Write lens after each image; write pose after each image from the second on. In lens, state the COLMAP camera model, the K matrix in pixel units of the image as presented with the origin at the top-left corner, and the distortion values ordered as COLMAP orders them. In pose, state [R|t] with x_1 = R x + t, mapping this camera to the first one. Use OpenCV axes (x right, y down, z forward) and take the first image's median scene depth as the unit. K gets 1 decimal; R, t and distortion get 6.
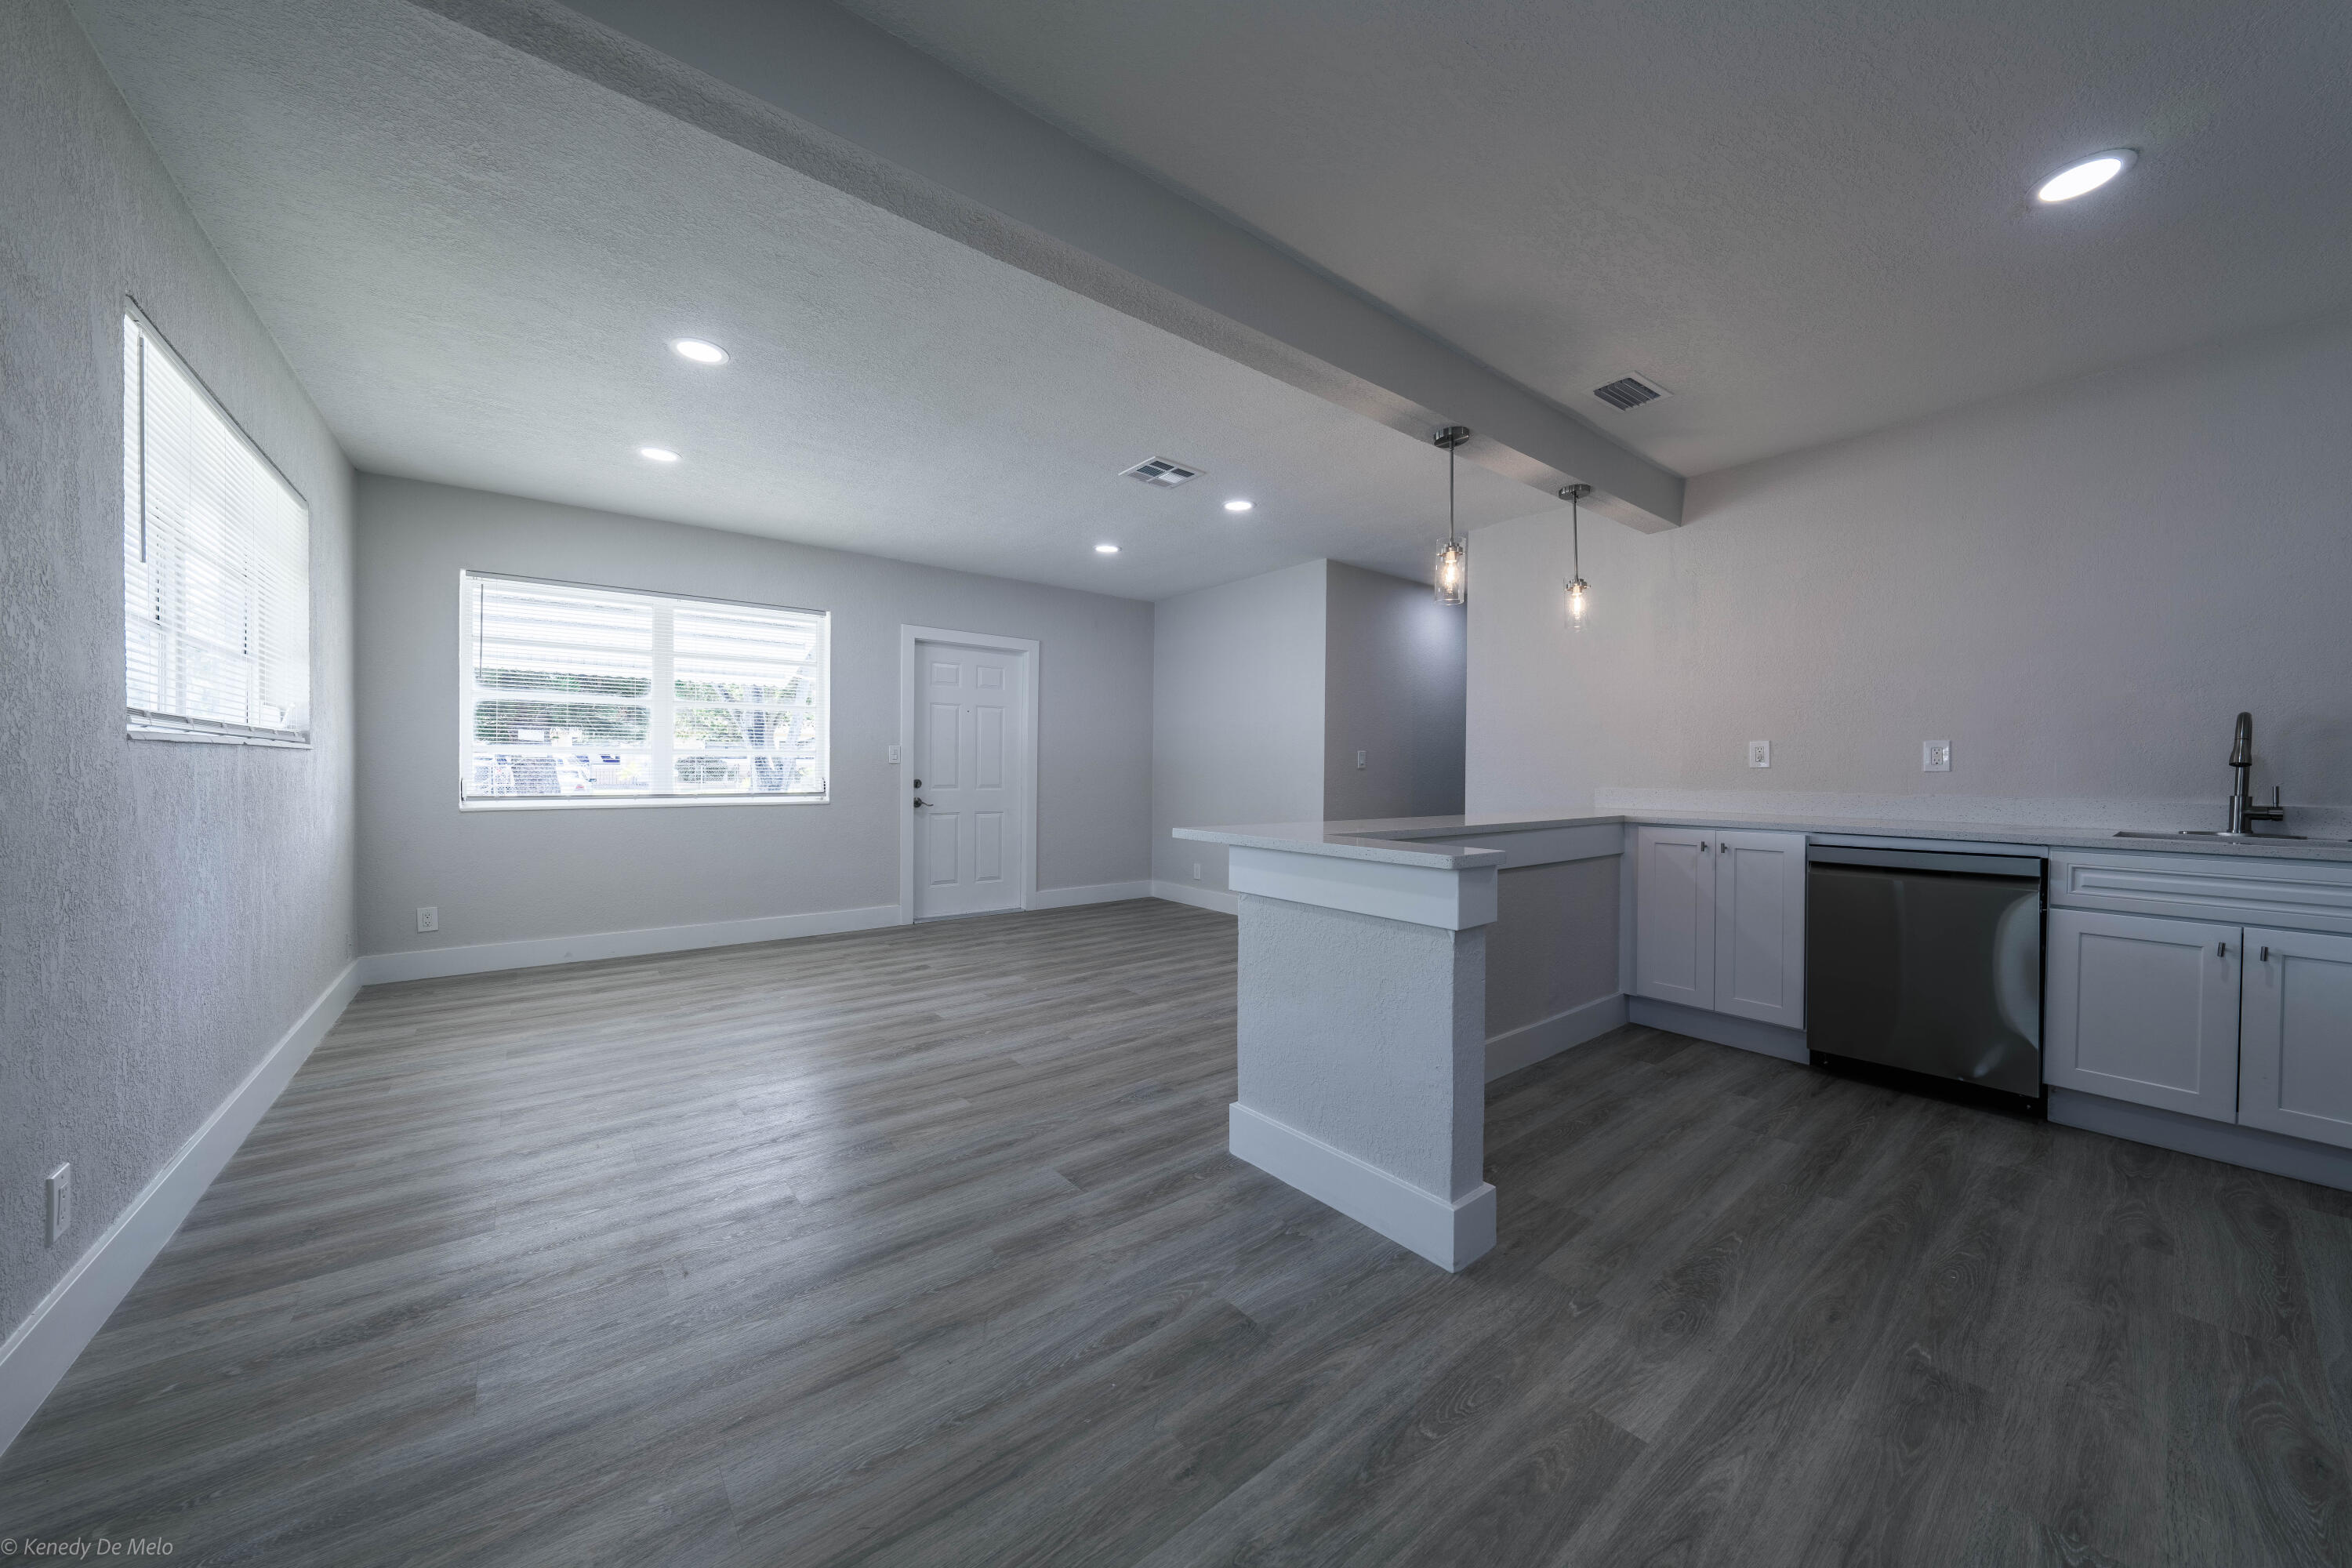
lens RADIAL K [[812.6, 0, 1177.0], [0, 812.6, 775.0], [0, 0, 1]] dist [0.002219, -0.000705]
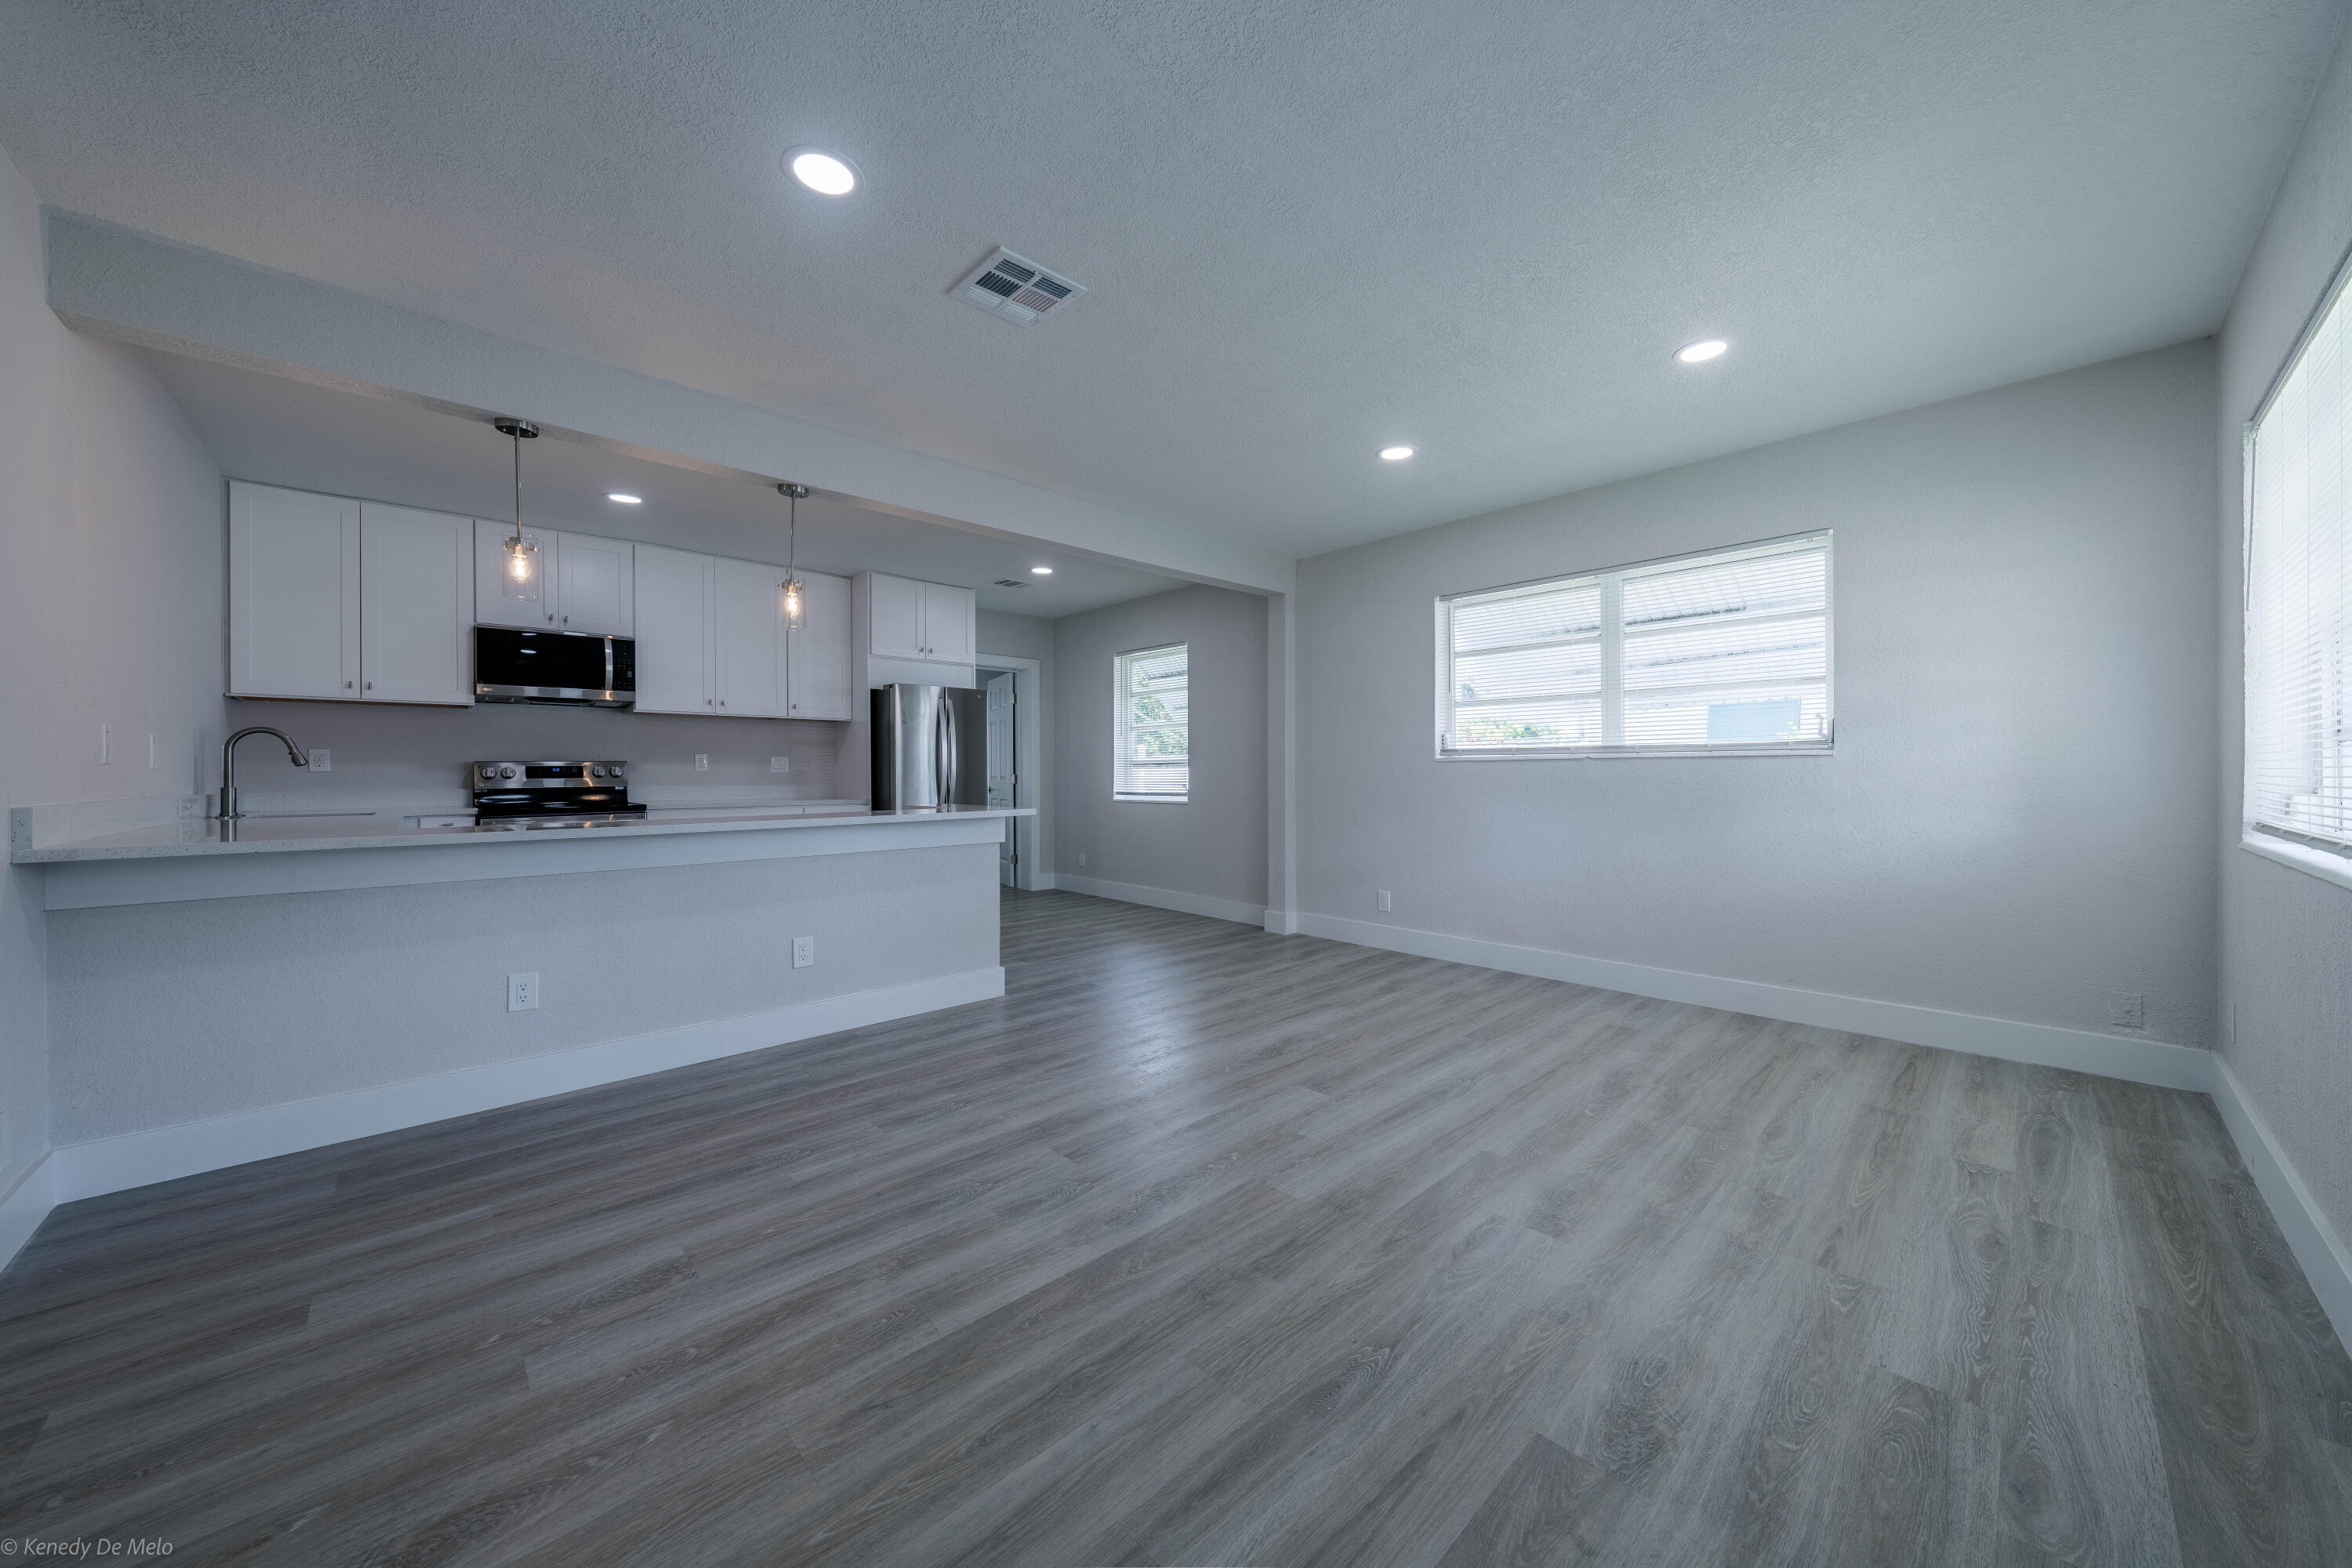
lens RADIAL K [[812.6, 0, 1177.5], [0, 812.6, 784.8], [0, 0, 1]] dist [0.002219, -0.000705]
pose [[-0.996627, -0.003218, -0.081998, -0.125637], [-0.004864, 0.999790, 0.019891, -0.010342], [0.081917, 0.020223, -0.996434, 2.213378]]
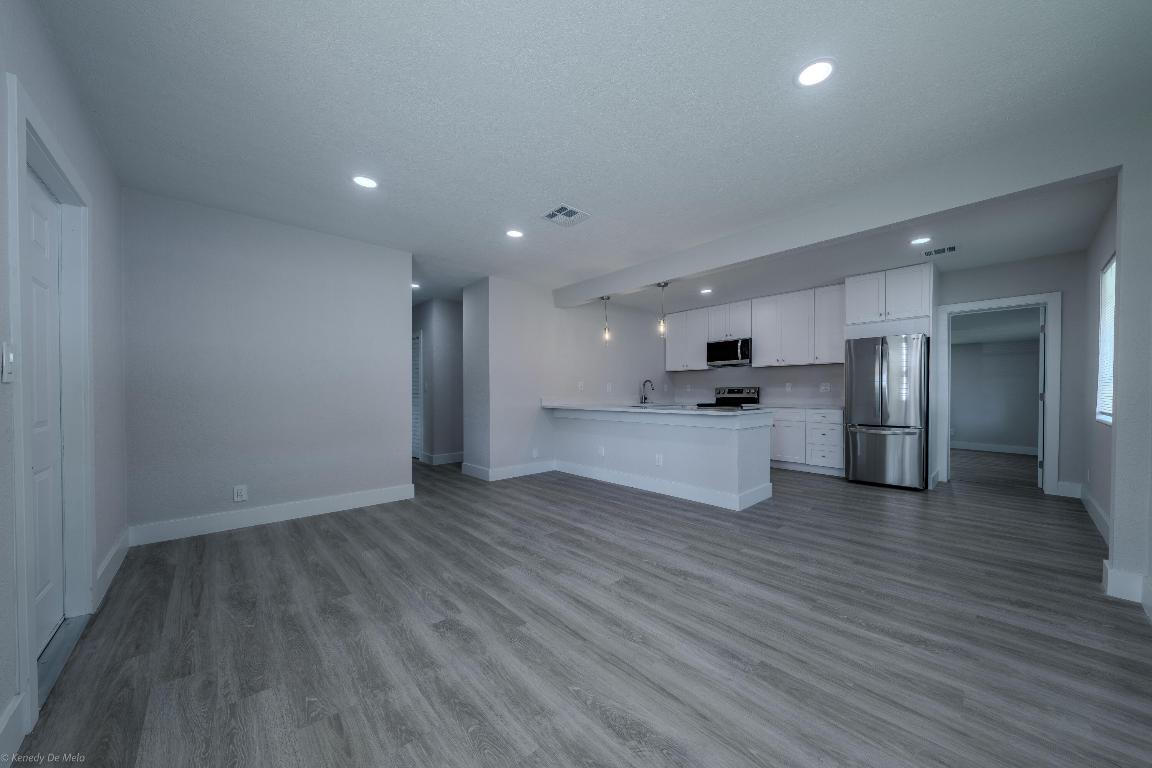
lens RADIAL K [[392.6, 0, 602.8], [0, 392.6, 415.0], [0, 0, 1]] dist [-0.002521, 0.000499]
pose [[-0.094905, -0.062636, 0.993514, -1.139341], [0.010065, 0.997907, 0.063874, -0.014497], [-0.995435, 0.016061, -0.094076, 1.362641]]
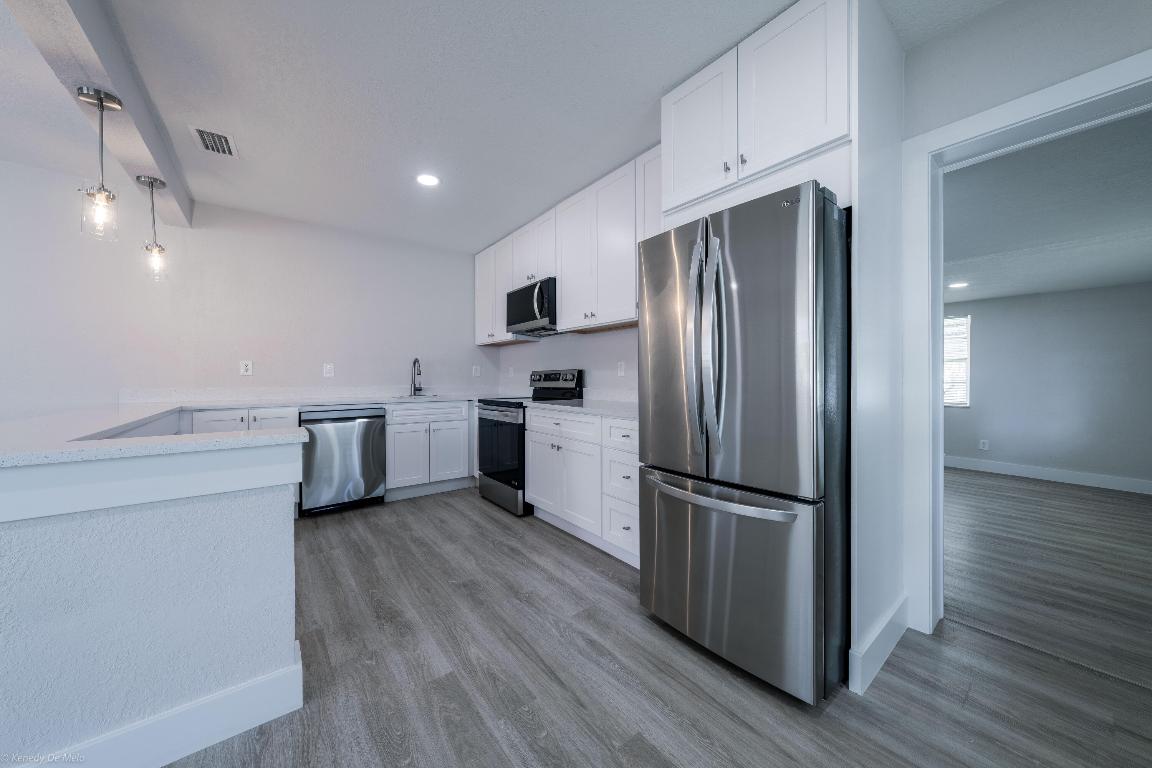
lens RADIAL K [[398.0, 0, 578.2], [0, 398.0, 378.2], [0, 0, 1]] dist [0.002219, -0.000705]
pose [[0.010674, -0.007335, 0.999916, -0.244650], [0.009013, 0.999933, 0.007239, -0.001940], [-0.999902, 0.008935, 0.010739, 0.290745]]
